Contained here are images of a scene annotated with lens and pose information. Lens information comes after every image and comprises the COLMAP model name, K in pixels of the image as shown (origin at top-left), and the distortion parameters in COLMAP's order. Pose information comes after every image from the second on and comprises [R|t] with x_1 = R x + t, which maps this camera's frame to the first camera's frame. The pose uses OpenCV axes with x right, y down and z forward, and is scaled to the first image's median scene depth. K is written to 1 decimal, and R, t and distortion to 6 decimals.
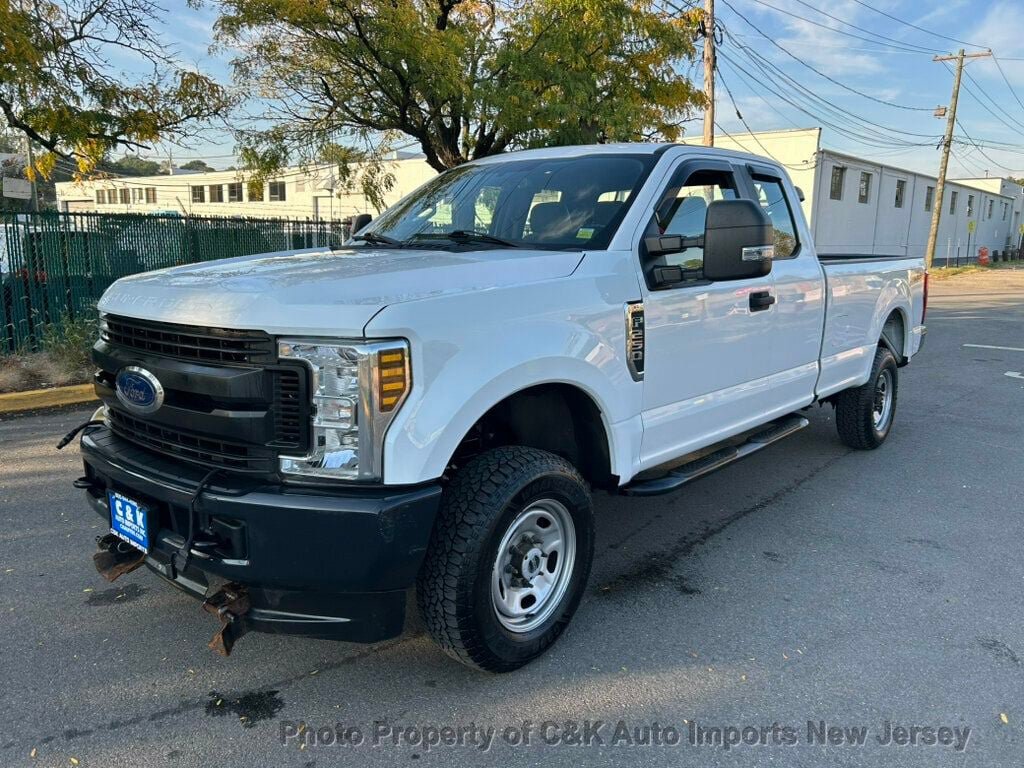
lens RADIAL K [[771.3, 0, 507.4], [0, 771.3, 387.8], [0, 0, 1]] dist [0.055808, -0.061730]
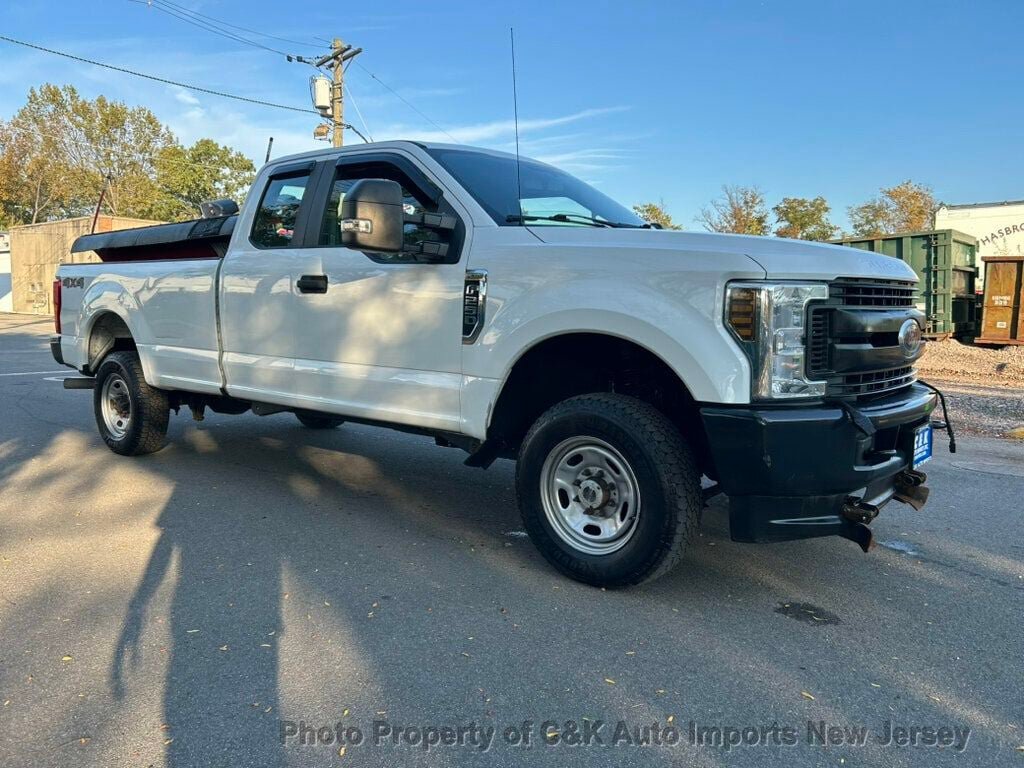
lens RADIAL K [[770.8, 0, 507.7], [0, 770.8, 381.5], [0, 0, 1]] dist [0.054508, -0.057831]
pose [[-0.023090, -0.110682, 0.993588, -1.340768], [0.171773, 0.978633, 0.113008, -0.142417], [-0.984866, 0.173281, -0.003585, 1.304422]]
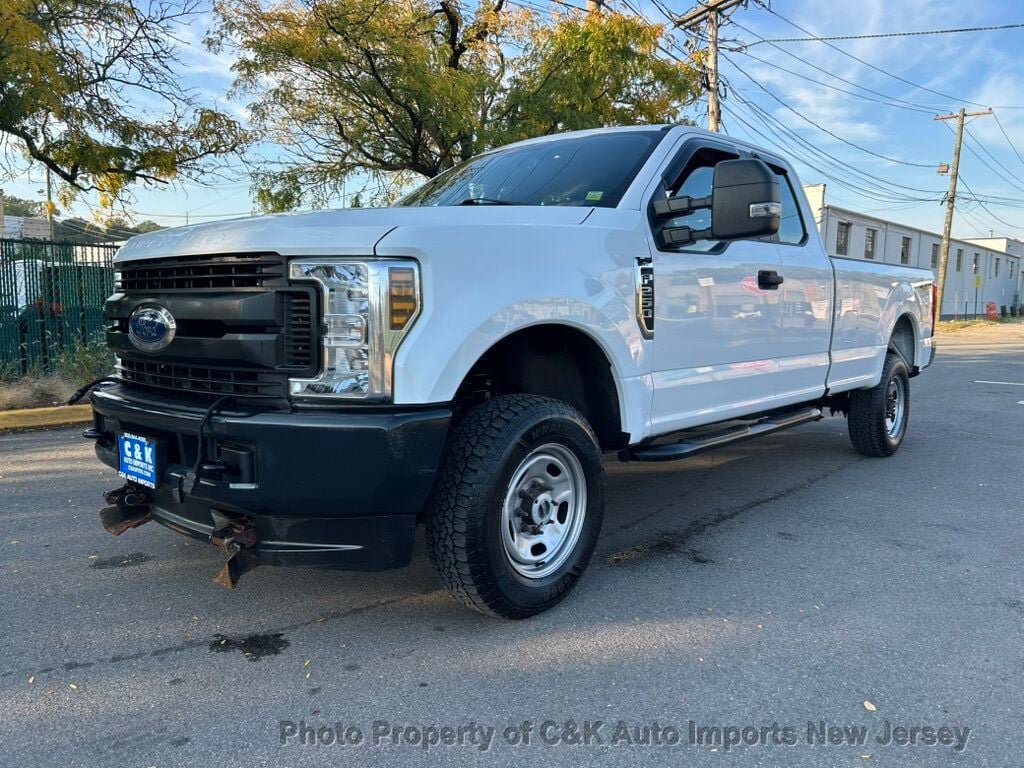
lens RADIAL K [[772.1, 0, 509.5], [0, 772.1, 398.4], [0, 0, 1]] dist [0.052489, -0.053539]
pose [[0.999957, -0.000367, -0.009268, -0.000720], [-0.000252, 0.997775, -0.066672, 0.127599], [0.009272, 0.066671, 0.997732, 0.004593]]
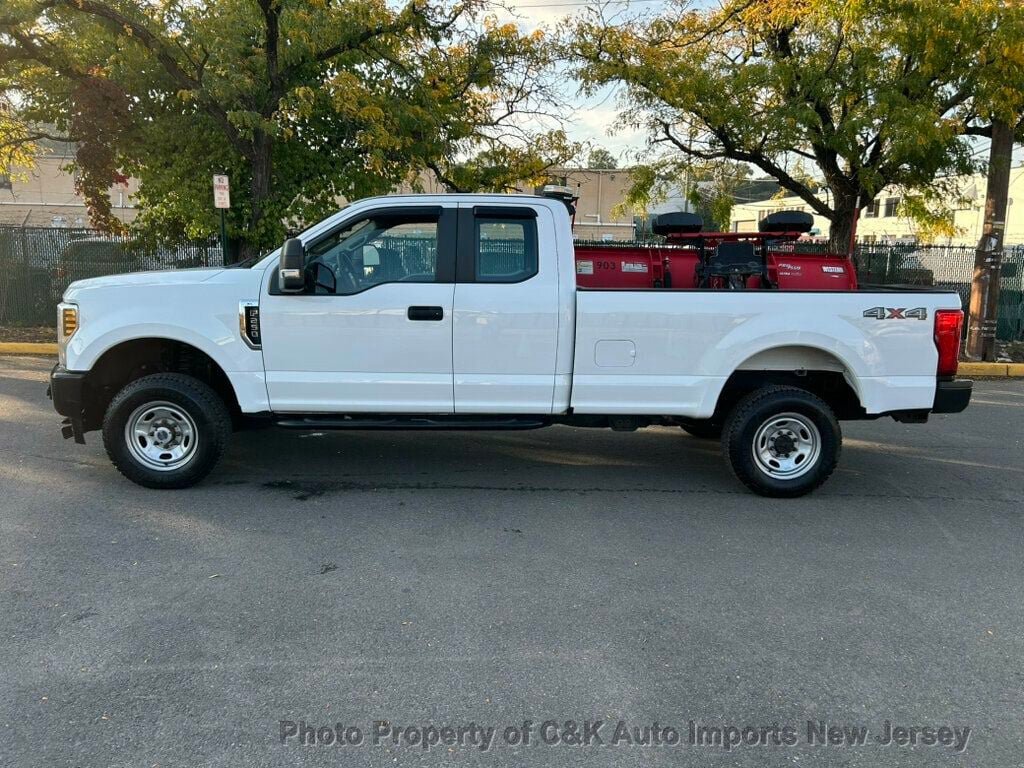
lens RADIAL K [[767.1, 0, 512.0], [0, 767.1, 384.0], [0, 0, 1]] dist [0.085091, -0.087861]
pose [[0.676799, 0.132857, -0.724080, 1.627933], [-0.148020, 0.988052, 0.042937, -0.082669], [0.721133, 0.078119, 0.688378, 0.261053]]
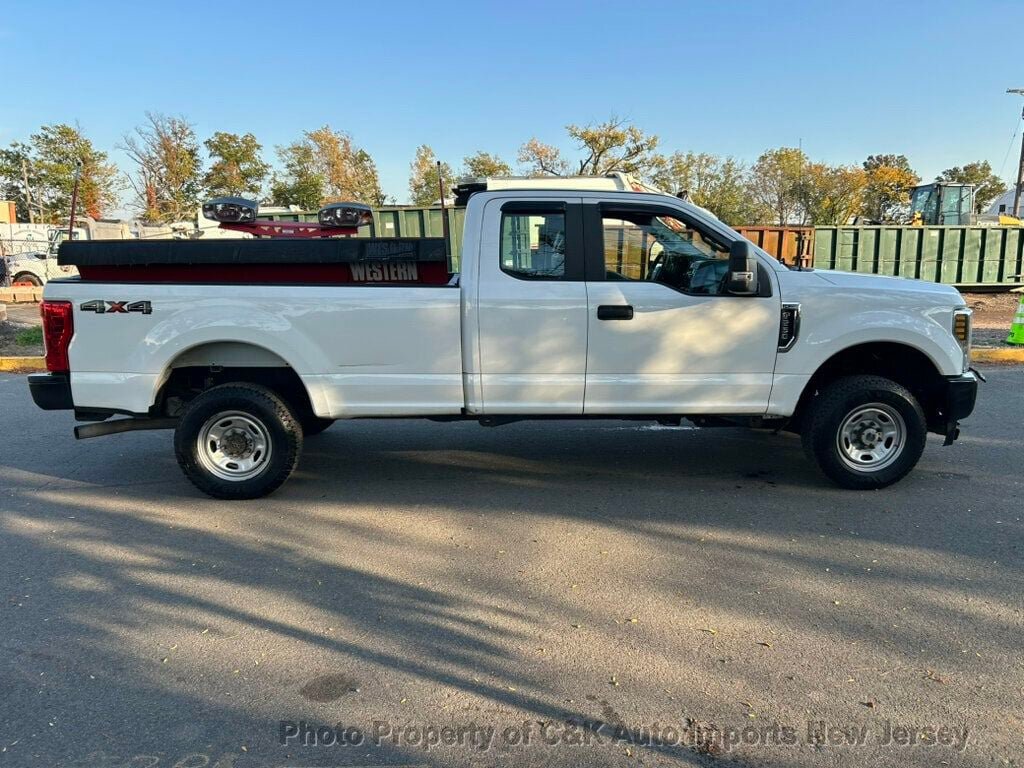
lens RADIAL K [[771.3, 0, 507.4], [0, 771.3, 387.8], [0, 0, 1]] dist [0.055808, -0.061730]
pose [[-0.680702, -0.147581, 0.717541, -1.043985], [0.125750, 0.941418, 0.312921, -0.569856], [-0.721687, 0.303237, -0.622266, 2.721640]]
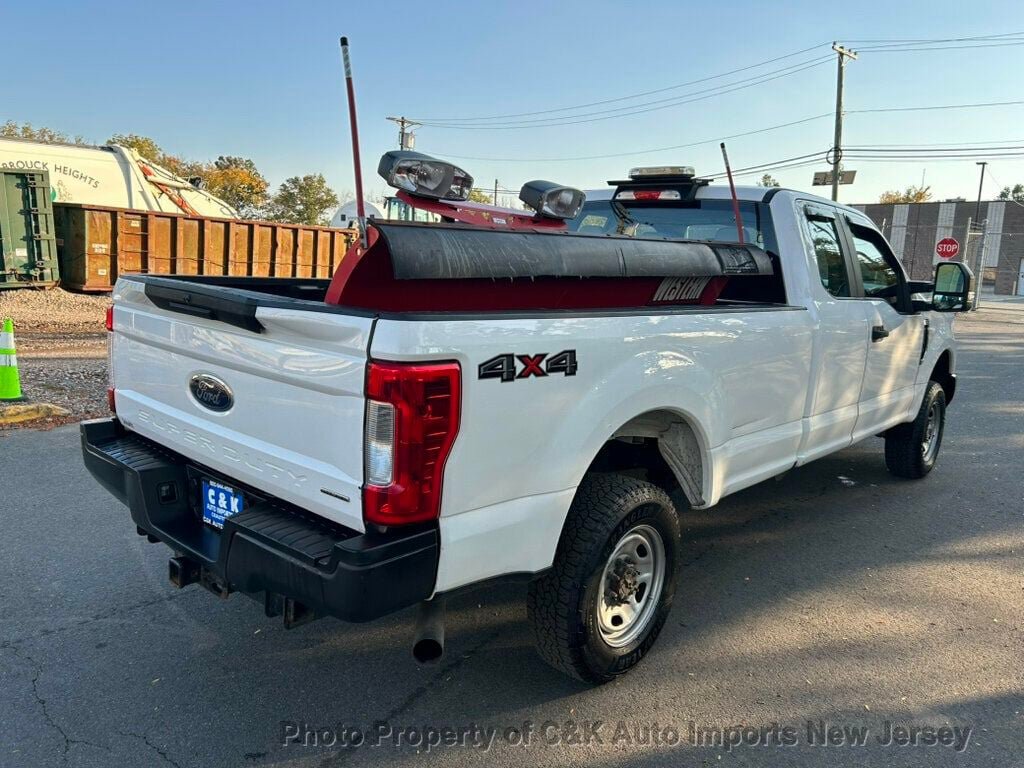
lens RADIAL K [[771.3, 0, 507.4], [0, 771.3, 387.8], [0, 0, 1]] dist [0.055808, -0.061730]
pose [[-0.997987, -0.063335, 0.003115, 0.585402], [-0.058327, 0.936137, 0.346764, -0.571598], [-0.024878, 0.345884, -0.937947, 2.969565]]
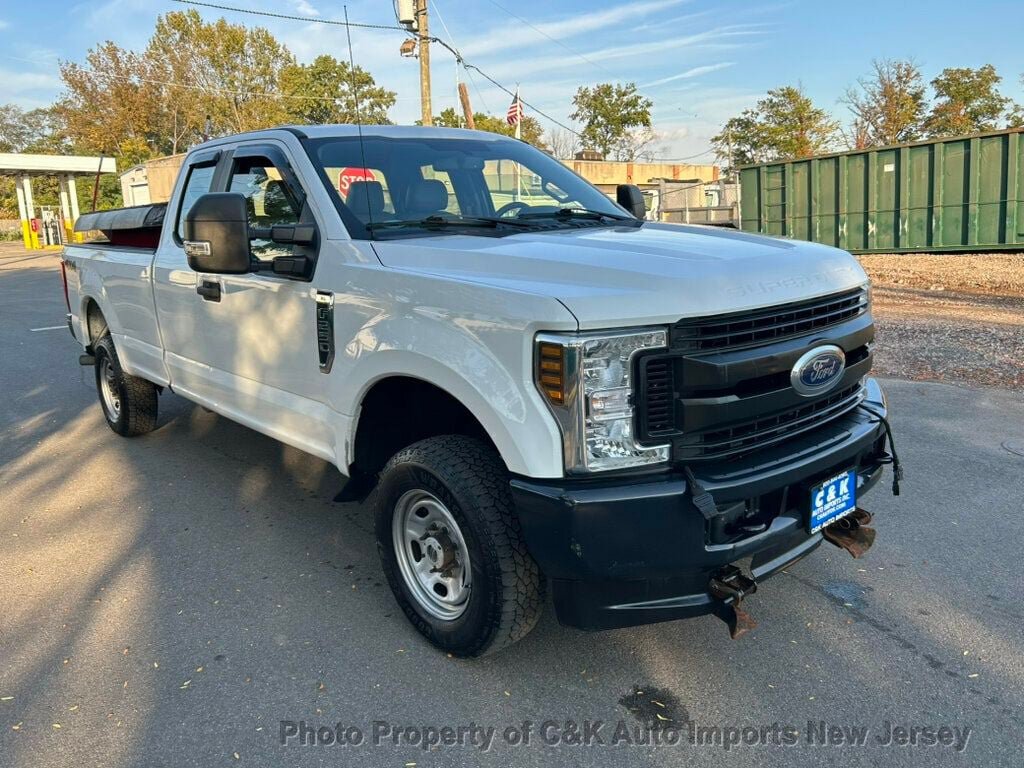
lens RADIAL K [[770.8, 0, 507.7], [0, 770.8, 381.5], [0, 0, 1]] dist [0.054508, -0.057831]
pose [[0.138479, -0.230925, 0.963067, -1.180160], [0.219692, 0.955371, 0.197490, -0.211968], [-0.965691, 0.184230, 0.183031, 0.957212]]
